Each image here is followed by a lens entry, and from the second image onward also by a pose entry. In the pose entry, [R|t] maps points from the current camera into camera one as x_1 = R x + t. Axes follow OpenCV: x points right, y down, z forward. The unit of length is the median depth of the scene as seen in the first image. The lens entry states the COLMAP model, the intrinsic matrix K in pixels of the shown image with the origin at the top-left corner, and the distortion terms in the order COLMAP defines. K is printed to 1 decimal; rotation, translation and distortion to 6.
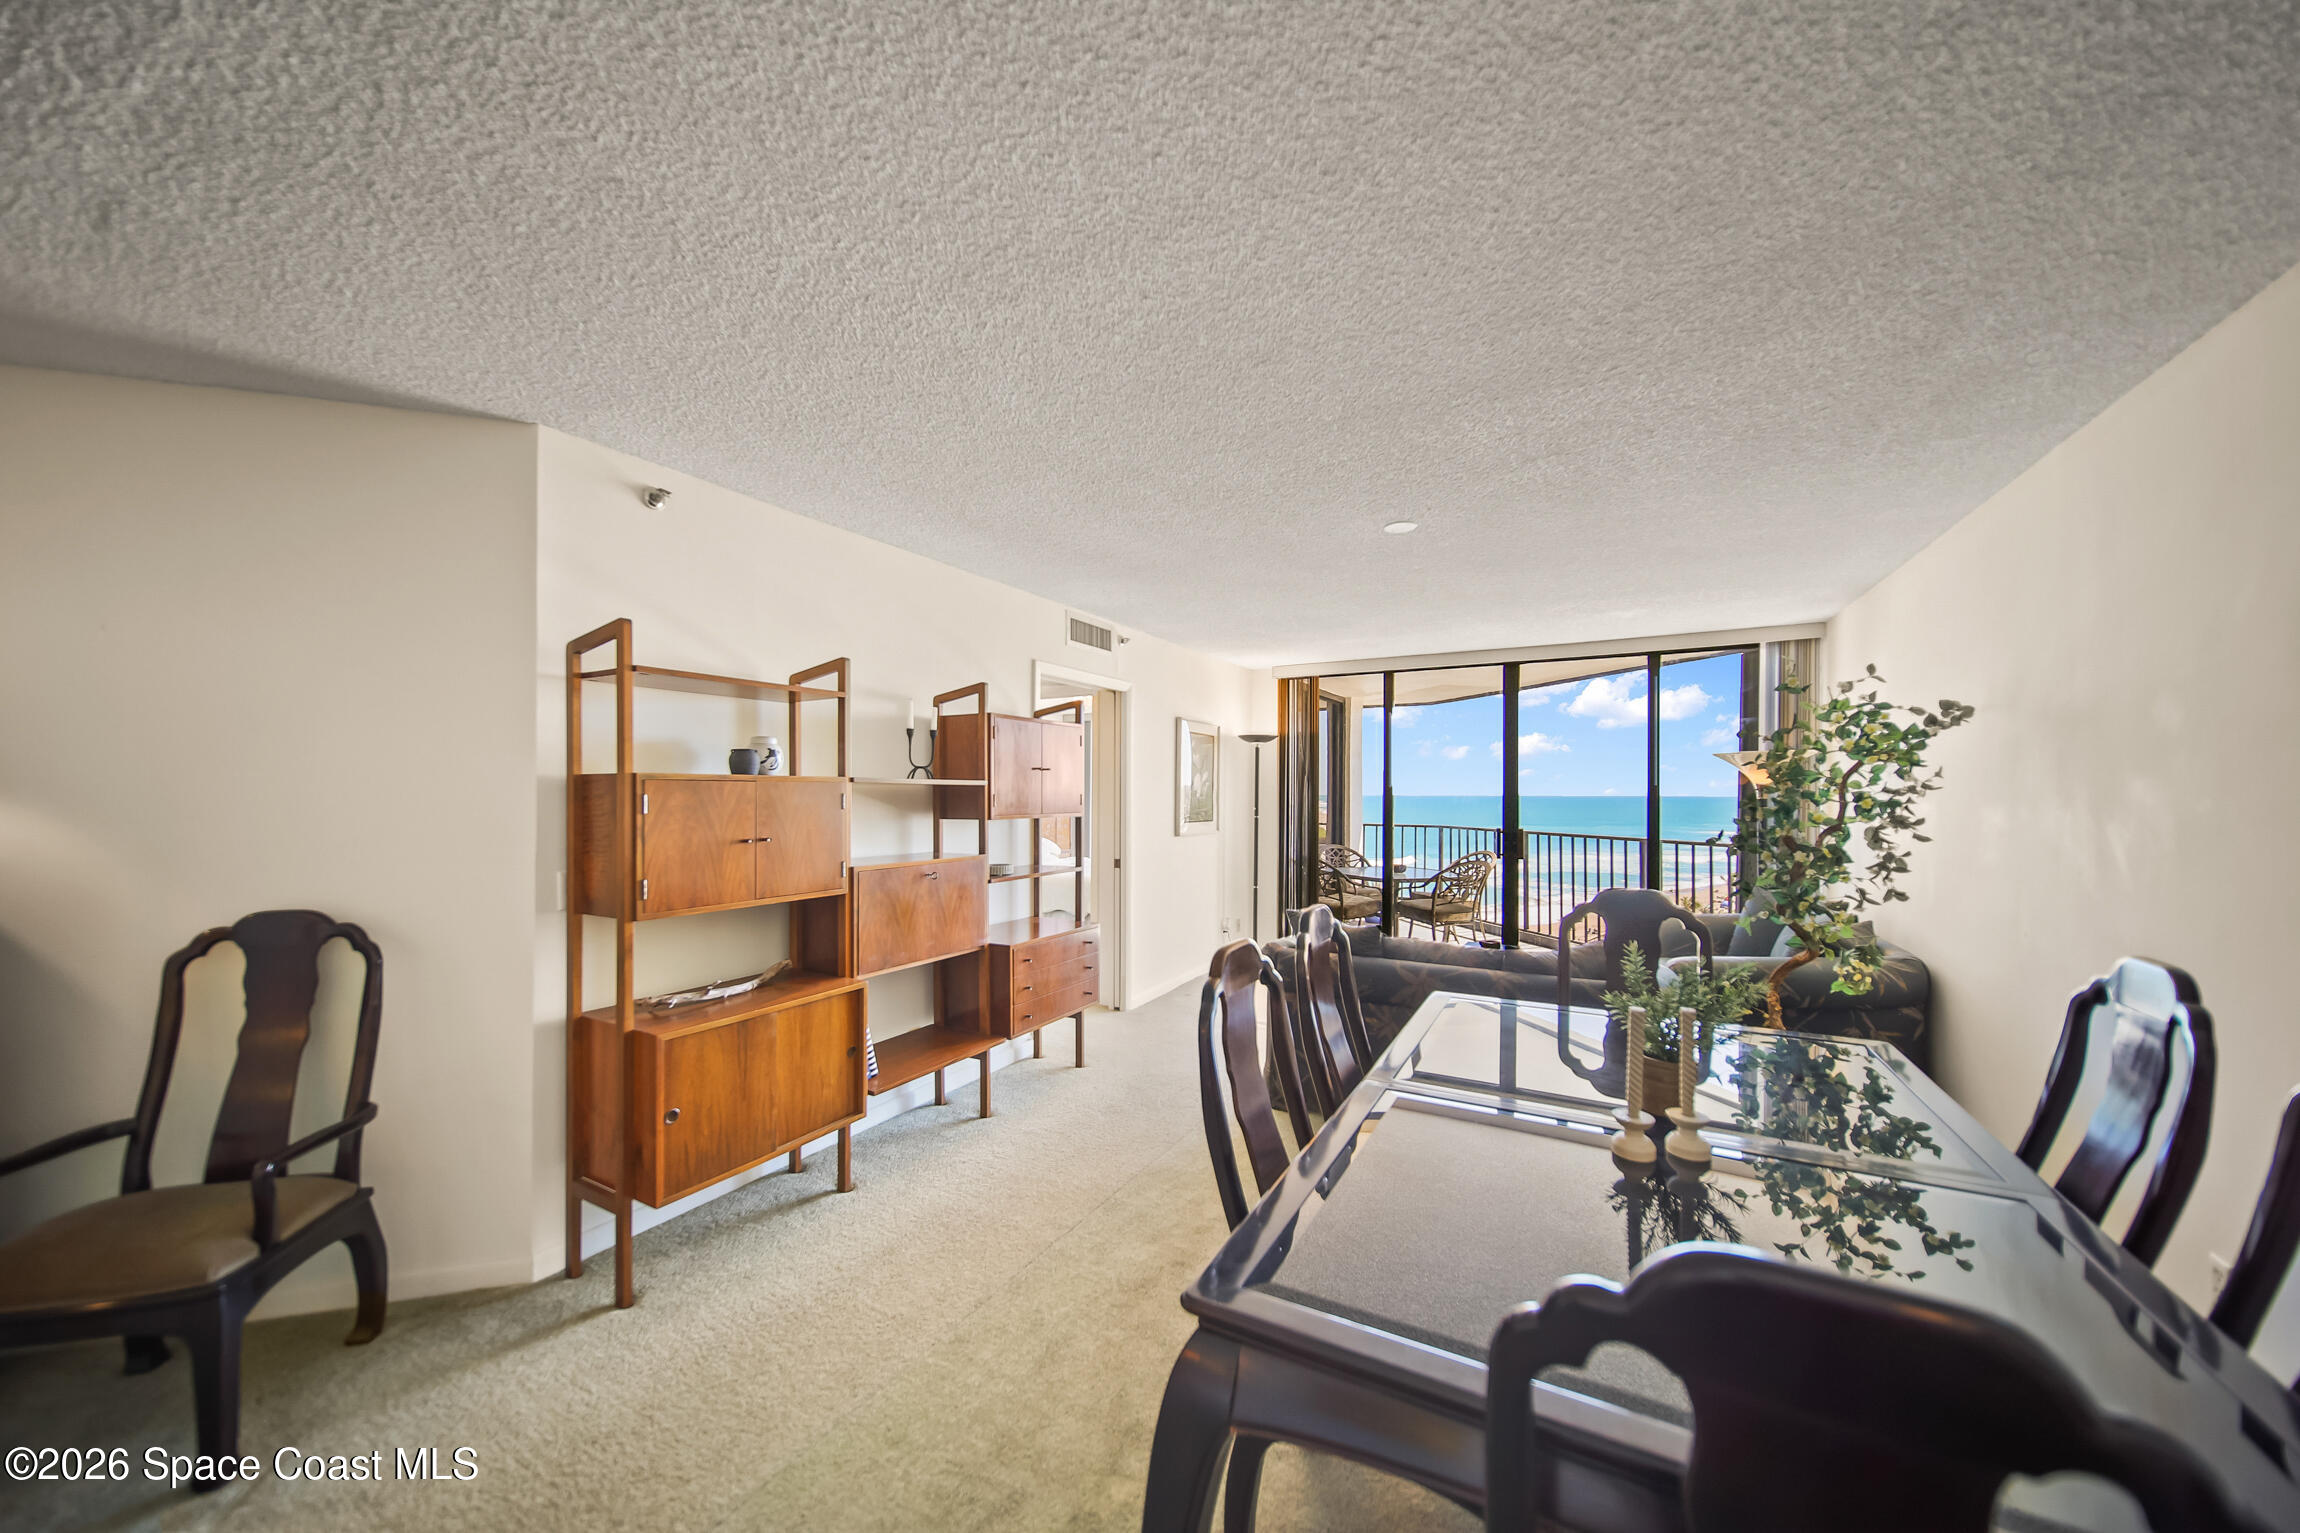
lens RADIAL K [[811.6, 0, 1149.7], [0, 811.6, 787.9], [0, 0, 1]] dist [0.000464, 0.000012]
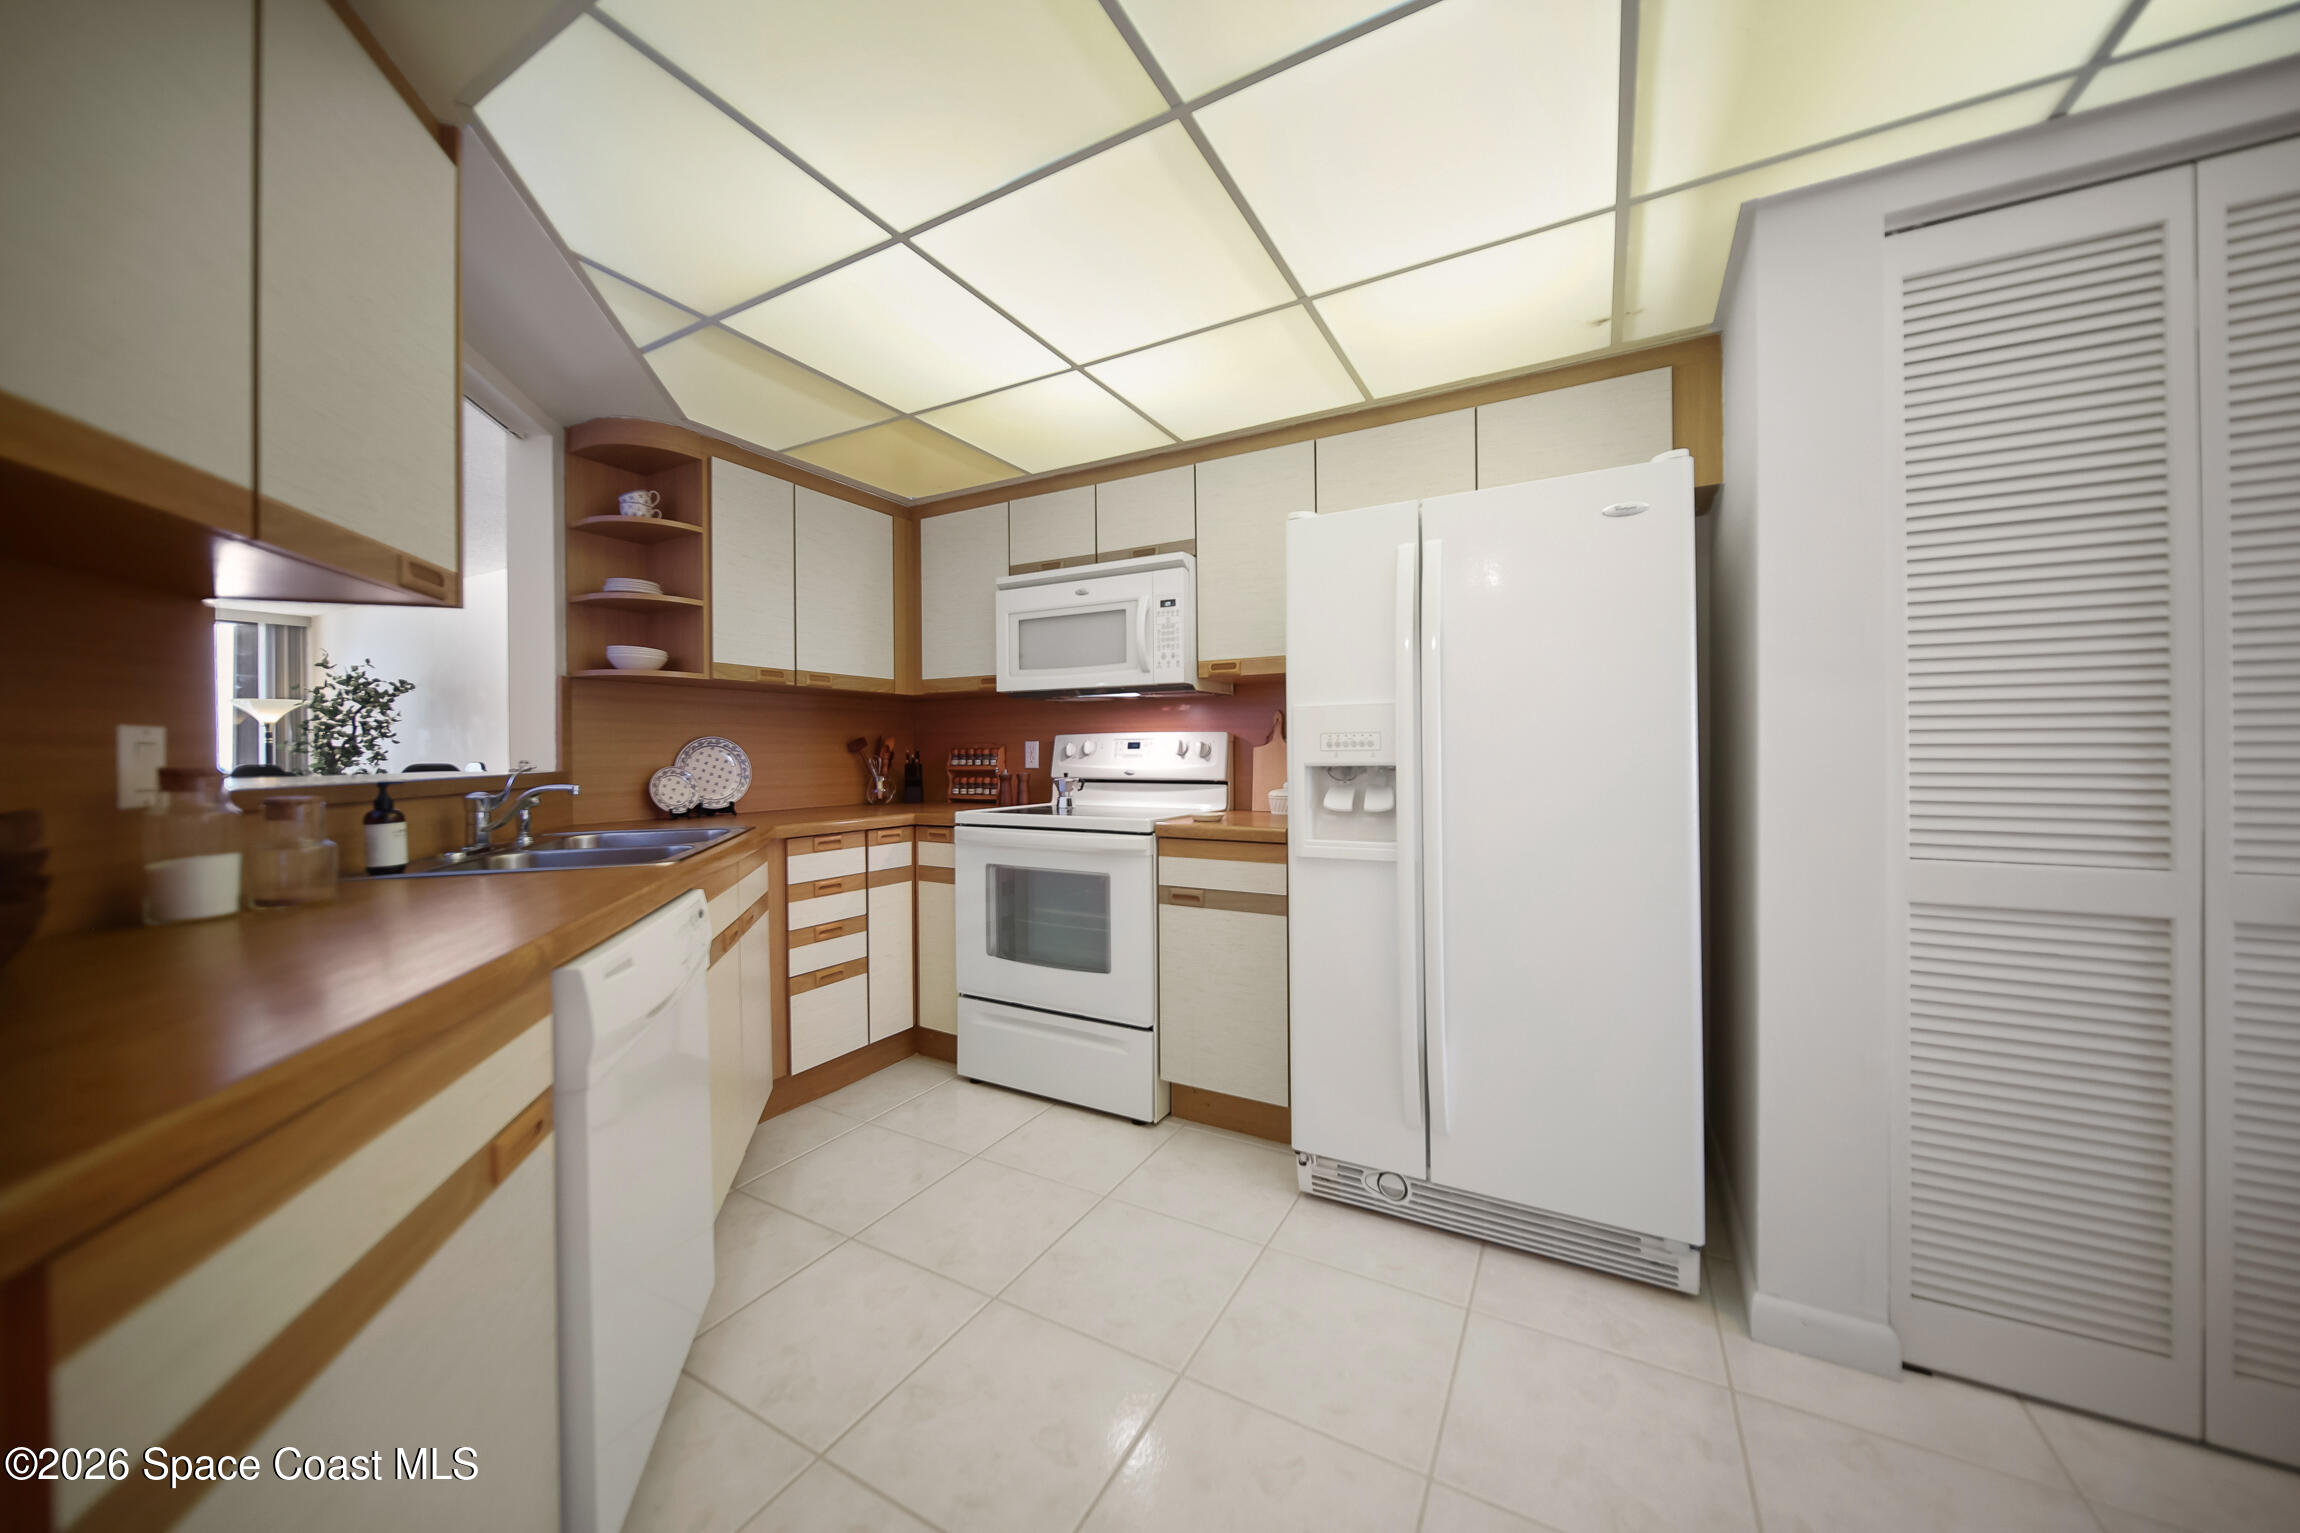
lens RADIAL K [[811.6, 0, 1150.3], [0, 811.6, 759.1], [0, 0, 1]] dist [0.000464, 0.000012]
pose [[-0.001577, -0.006365, 0.999979, -1.155907], [-0.001486, 0.999979, 0.006362, 0.083404], [-0.999998, -0.001476, -0.001586, -0.962461]]
